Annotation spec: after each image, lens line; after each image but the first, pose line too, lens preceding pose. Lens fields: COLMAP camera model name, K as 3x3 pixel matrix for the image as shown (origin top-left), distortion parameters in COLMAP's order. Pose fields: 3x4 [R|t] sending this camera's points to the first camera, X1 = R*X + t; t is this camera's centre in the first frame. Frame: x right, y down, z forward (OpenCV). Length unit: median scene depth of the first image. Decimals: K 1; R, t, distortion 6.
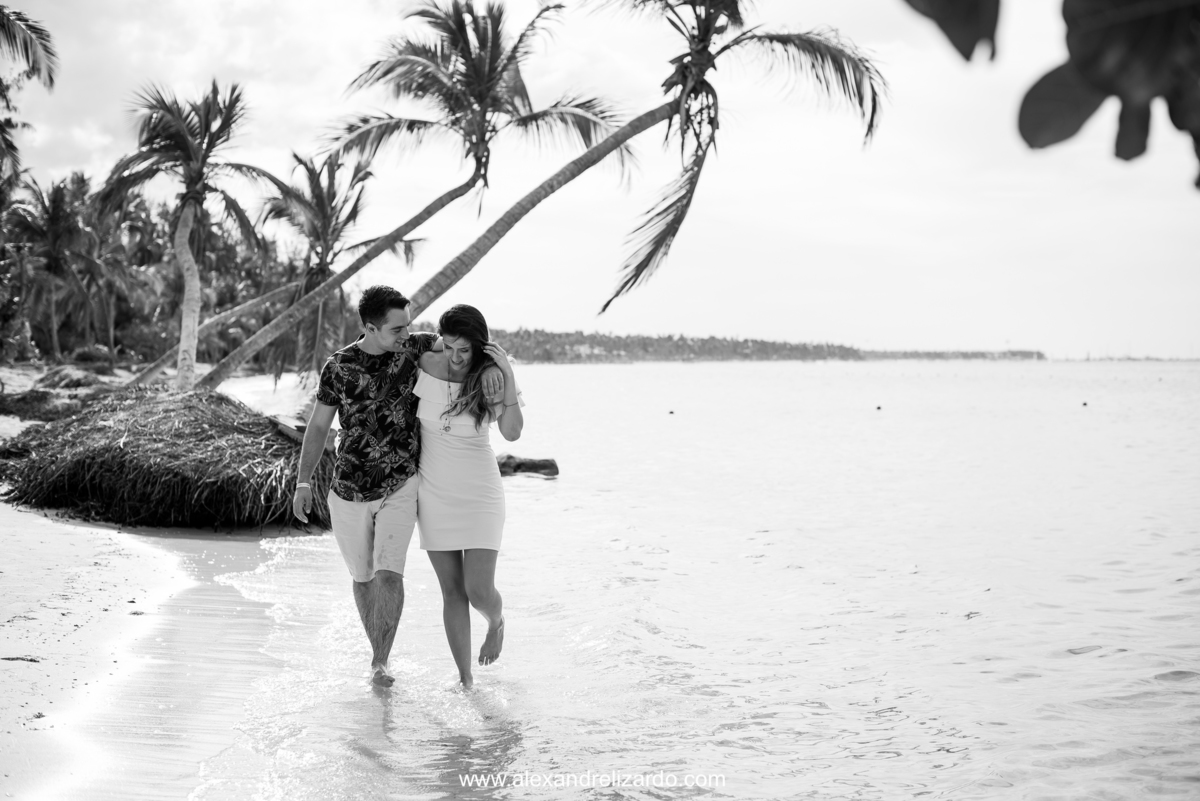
lens RADIAL K [[1769.0, 0, 614.9], [0, 1769.0, 431.9], [0, 0, 1]] dist [-0.114179, 0.000000]
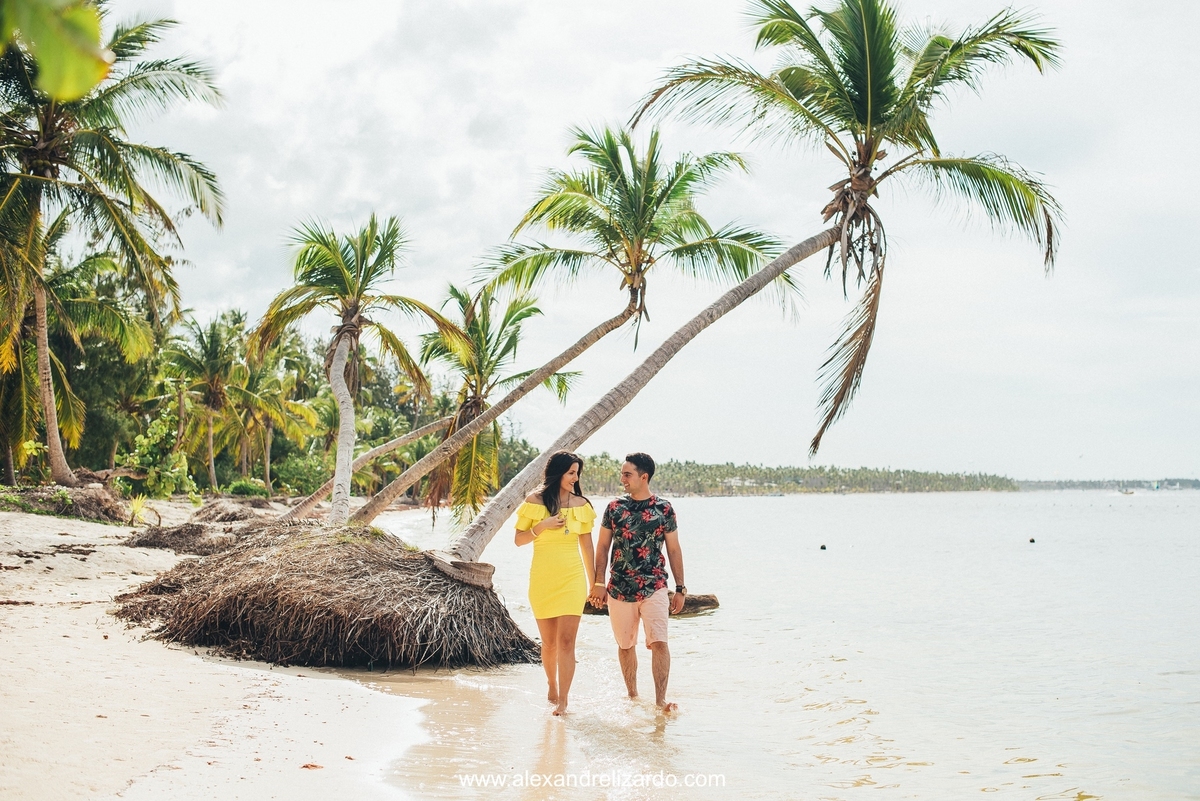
lens RADIAL K [[1769.0, 0, 610.6], [0, 1769.0, 419.9], [0, 0, 1]] dist [-0.114179, 0.000000]
pose [[0.996165, -0.007260, -0.087194, -0.004822], [0.000131, 0.996674, -0.081493, -0.001243], [0.087496, 0.081169, 0.992852, 0.019869]]
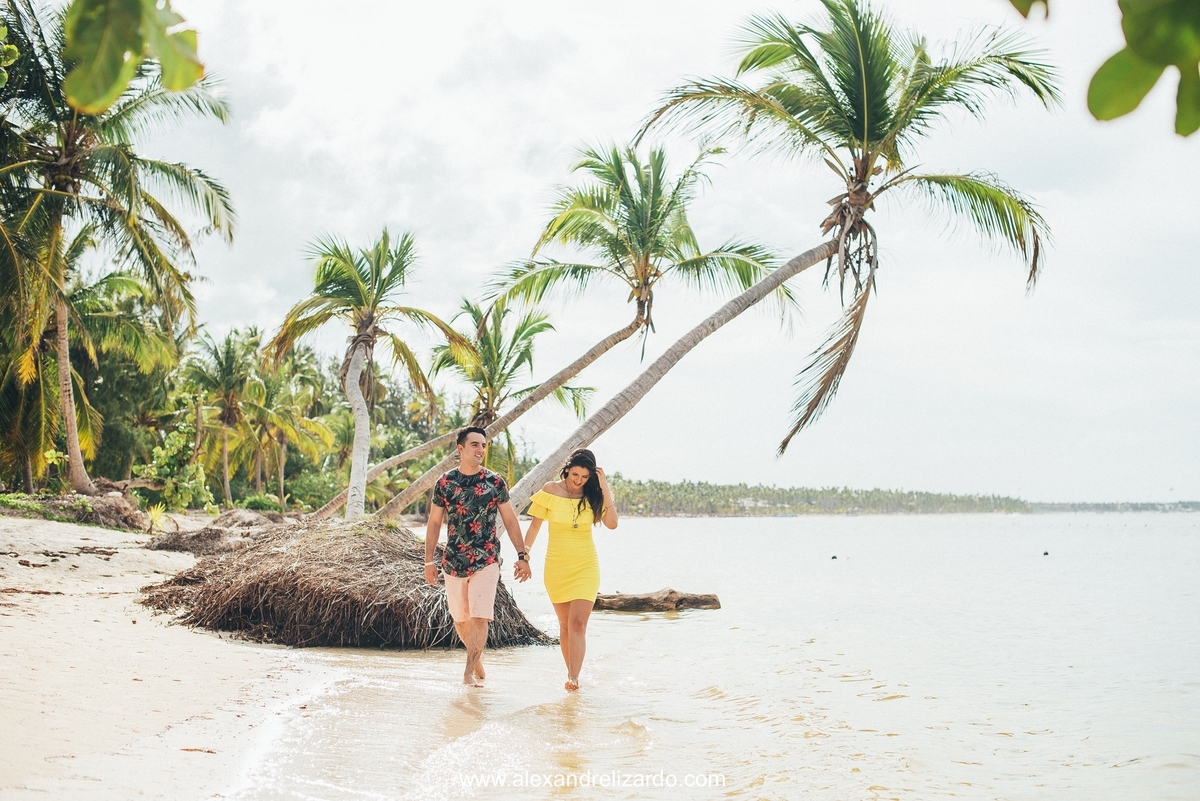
lens RADIAL K [[1769.0, 0, 609.5], [0, 1769.0, 434.5], [0, 0, 1]] dist [-0.114179, 0.000000]
pose [[0.995464, -0.003909, -0.095062, 0.001186], [-0.004163, 0.996409, -0.084573, 0.008070], [0.095051, 0.084585, 0.991872, -0.008961]]
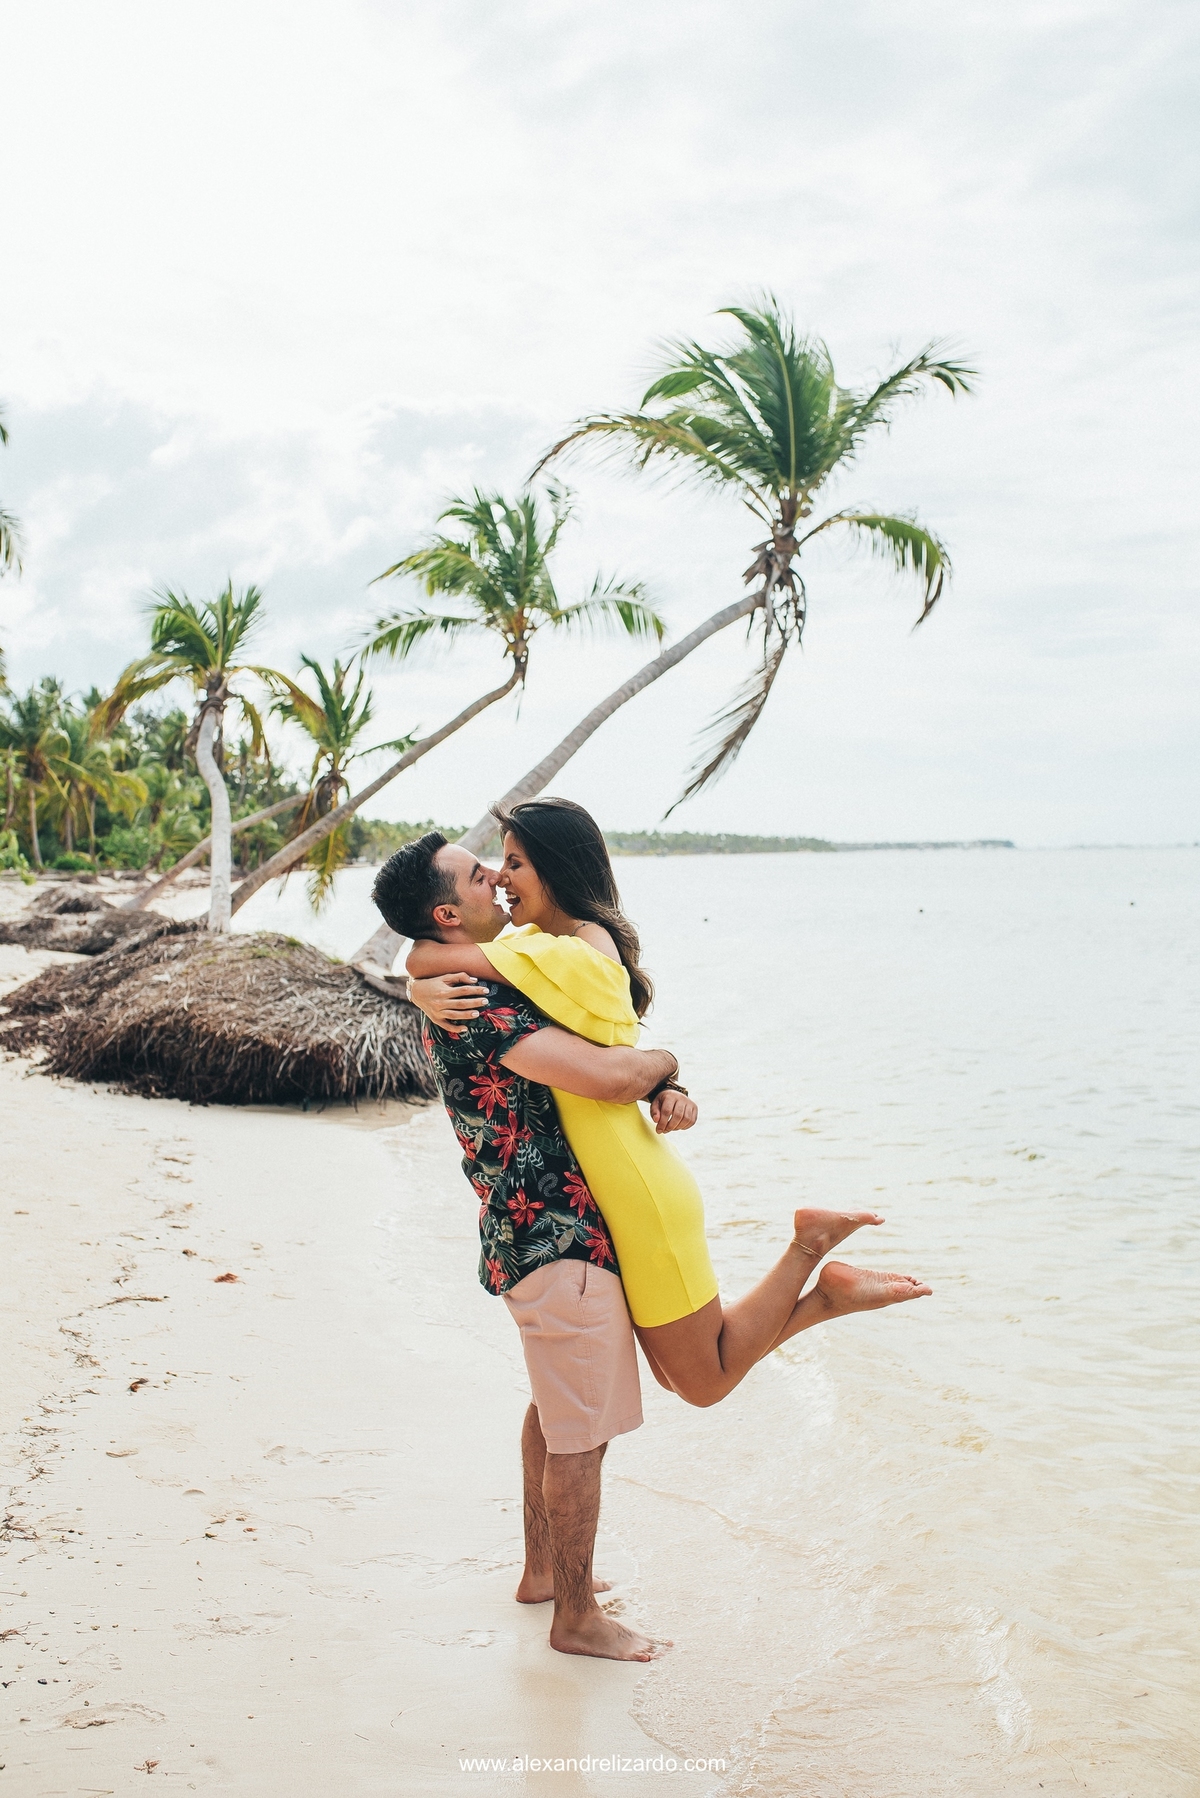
lens RADIAL K [[1745.1, 0, 643.4], [0, 1745.1, 950.5], [0, 0, 1]] dist [-0.053830, 0.000000]
pose [[0.999363, -0.018434, 0.030570, -0.045705], [0.018001, 0.999735, 0.014381, -0.014463], [-0.030827, -0.013821, 0.999429, 0.084207]]
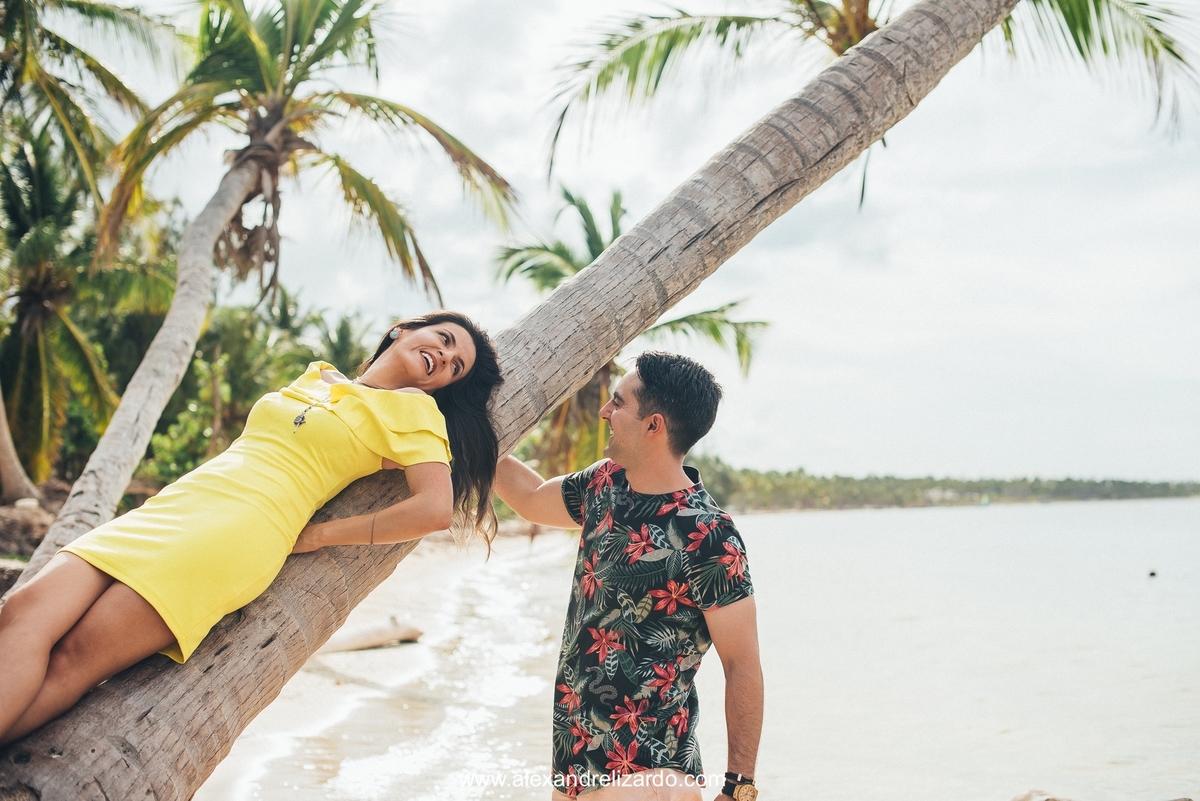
lens RADIAL K [[1769.0, 0, 591.4], [0, 1769.0, 395.8], [0, 0, 1]] dist [-0.114179, 0.000000]
pose [[0.977943, -0.035703, -0.205796, -0.057002], [0.013977, 0.994260, -0.106070, -0.018259], [0.208402, 0.100854, 0.972829, 0.559217]]
